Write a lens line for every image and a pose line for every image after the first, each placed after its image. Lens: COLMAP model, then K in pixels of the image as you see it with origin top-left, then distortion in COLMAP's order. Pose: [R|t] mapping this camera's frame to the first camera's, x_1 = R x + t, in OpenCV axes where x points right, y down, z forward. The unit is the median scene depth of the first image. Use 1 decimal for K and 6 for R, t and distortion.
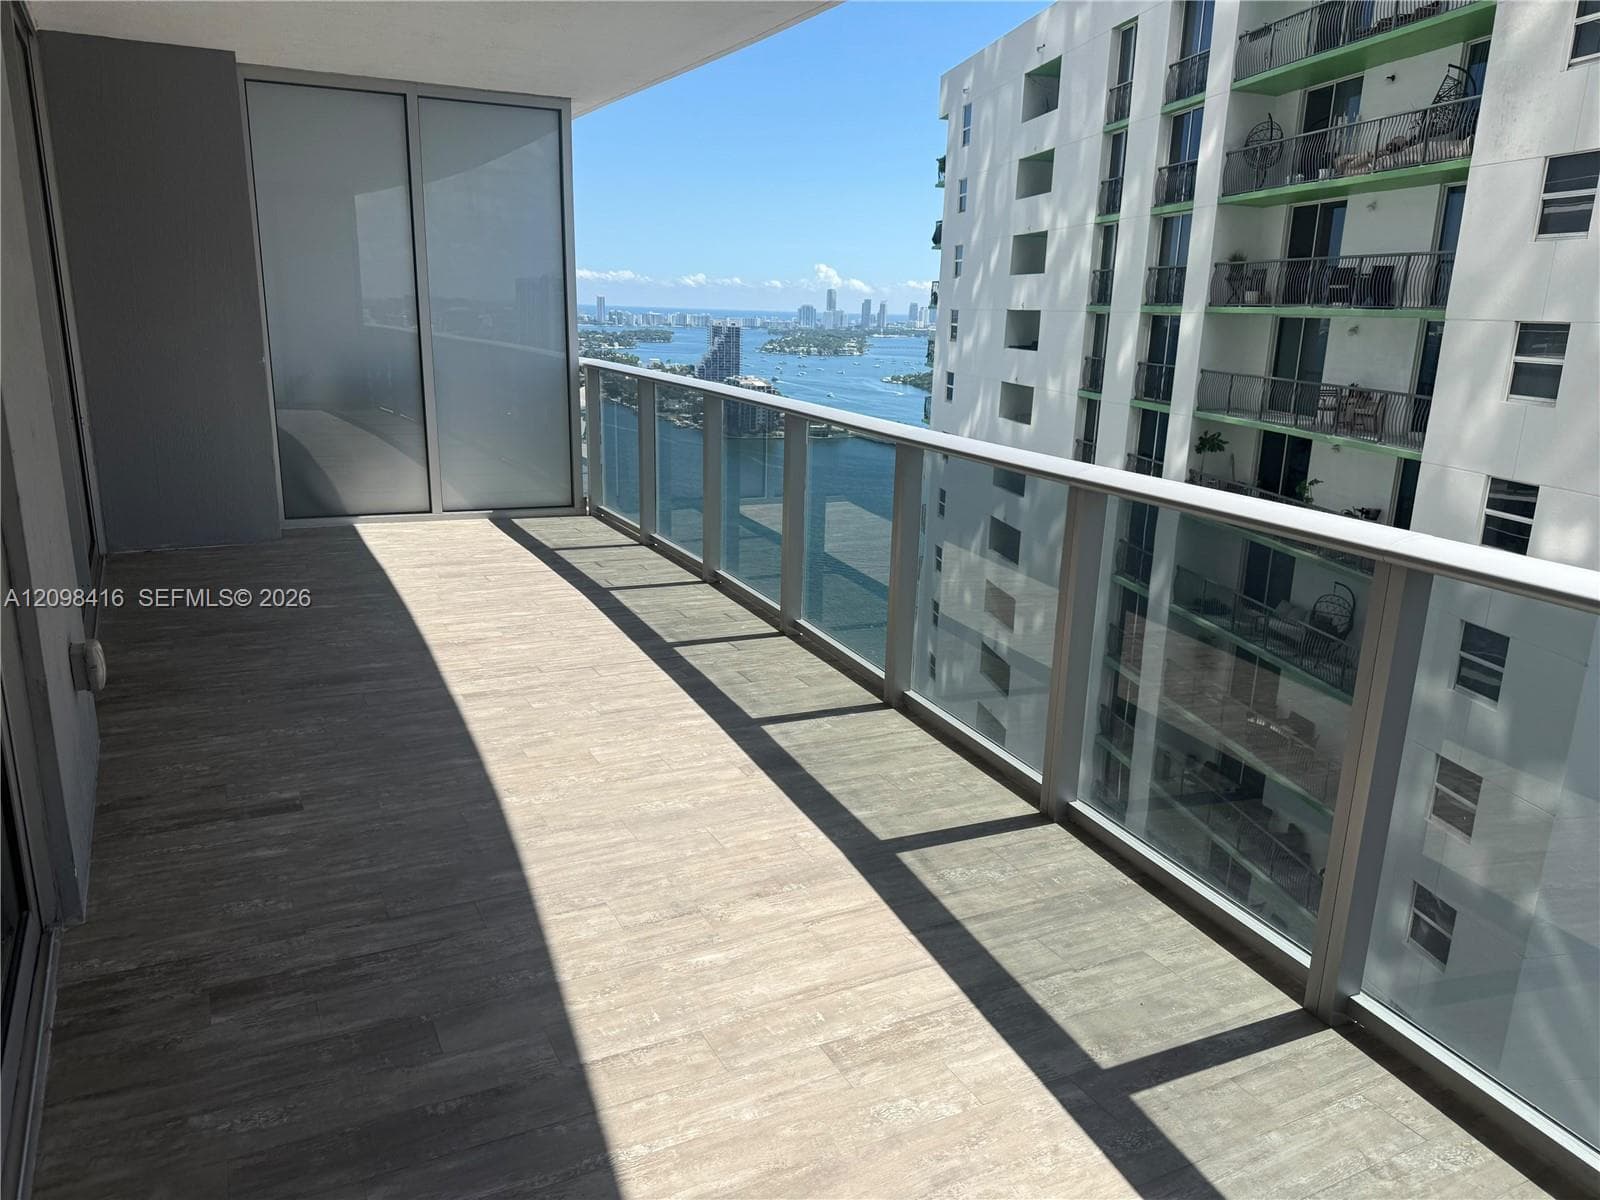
lens RADIAL K [[1101.2, 0, 796.9], [0, 1101.2, 602.8], [0, 0, 1]] dist [-0.004692, -0.066422]
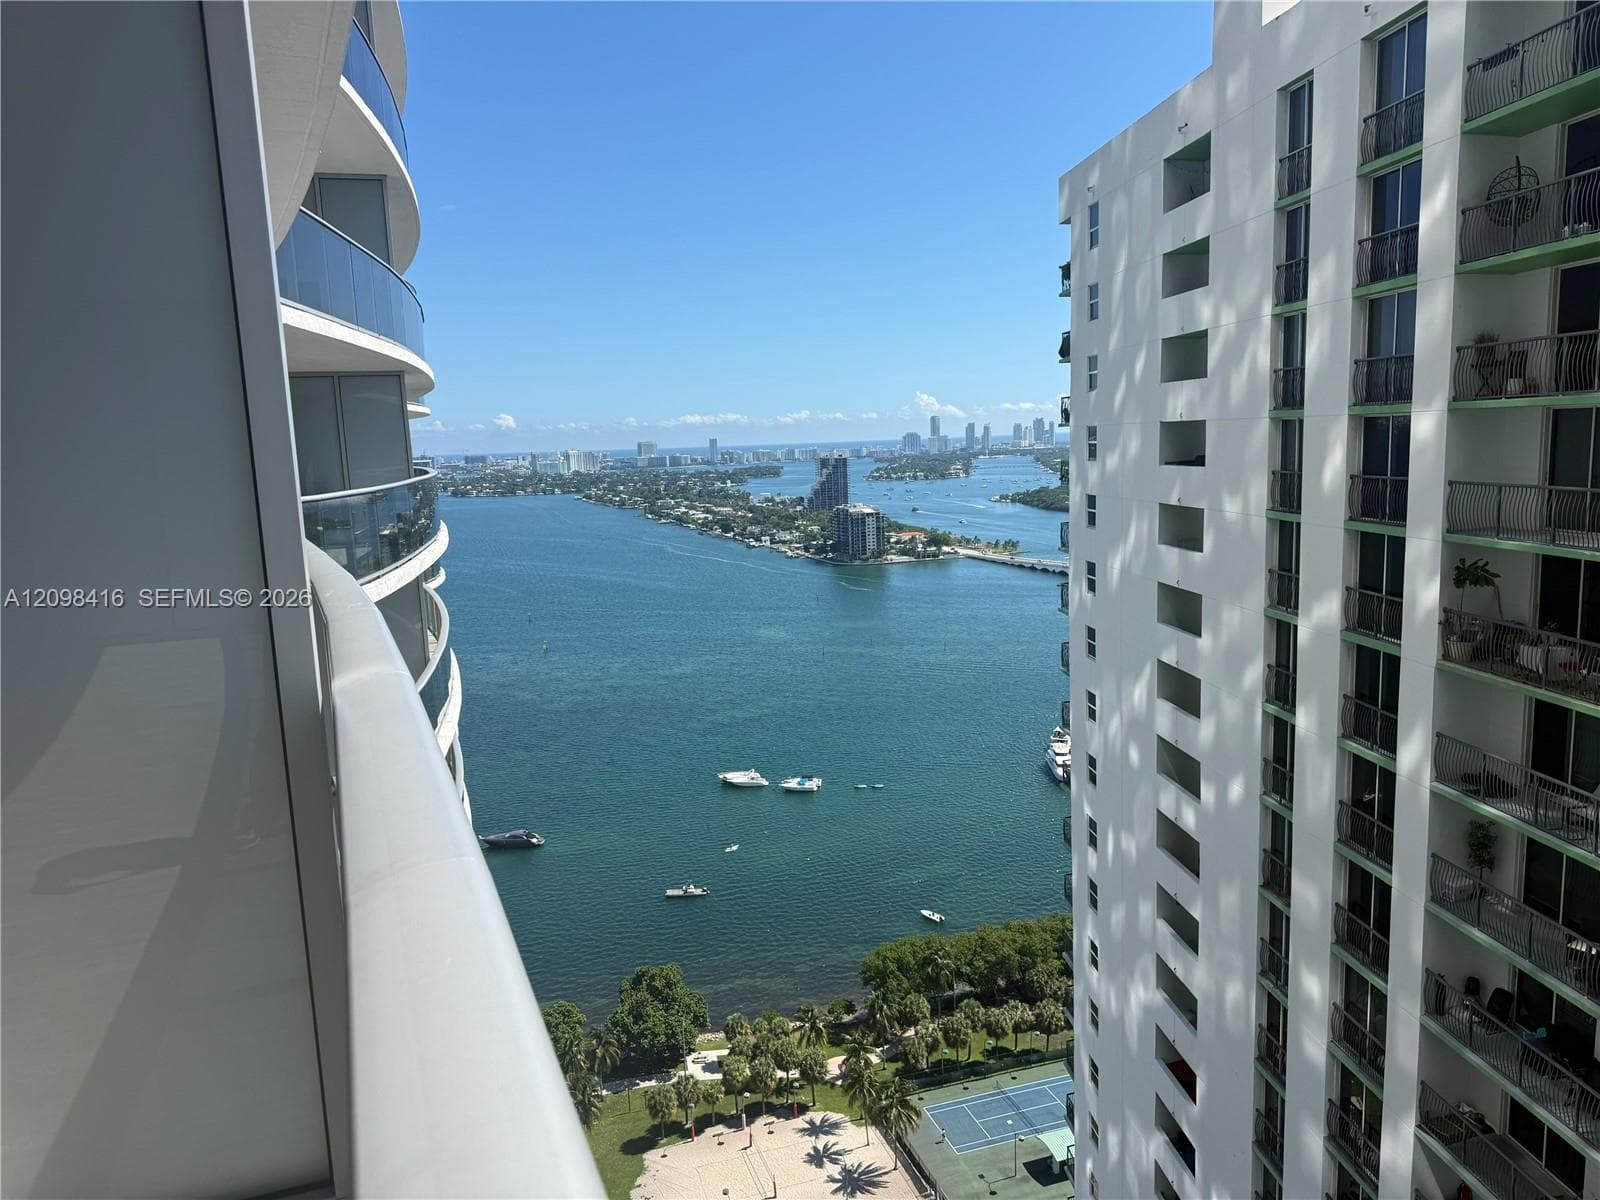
lens RADIAL K [[1101.2, 0, 786.6], [0, 1101.2, 606.1], [0, 0, 1]] dist [-0.004692, -0.066422]
pose [[0.992495, -0.049178, -0.111957, -0.014564], [0.036401, 0.992878, -0.113438, -0.044324], [0.116739, 0.108511, 0.987217, 0.158985]]
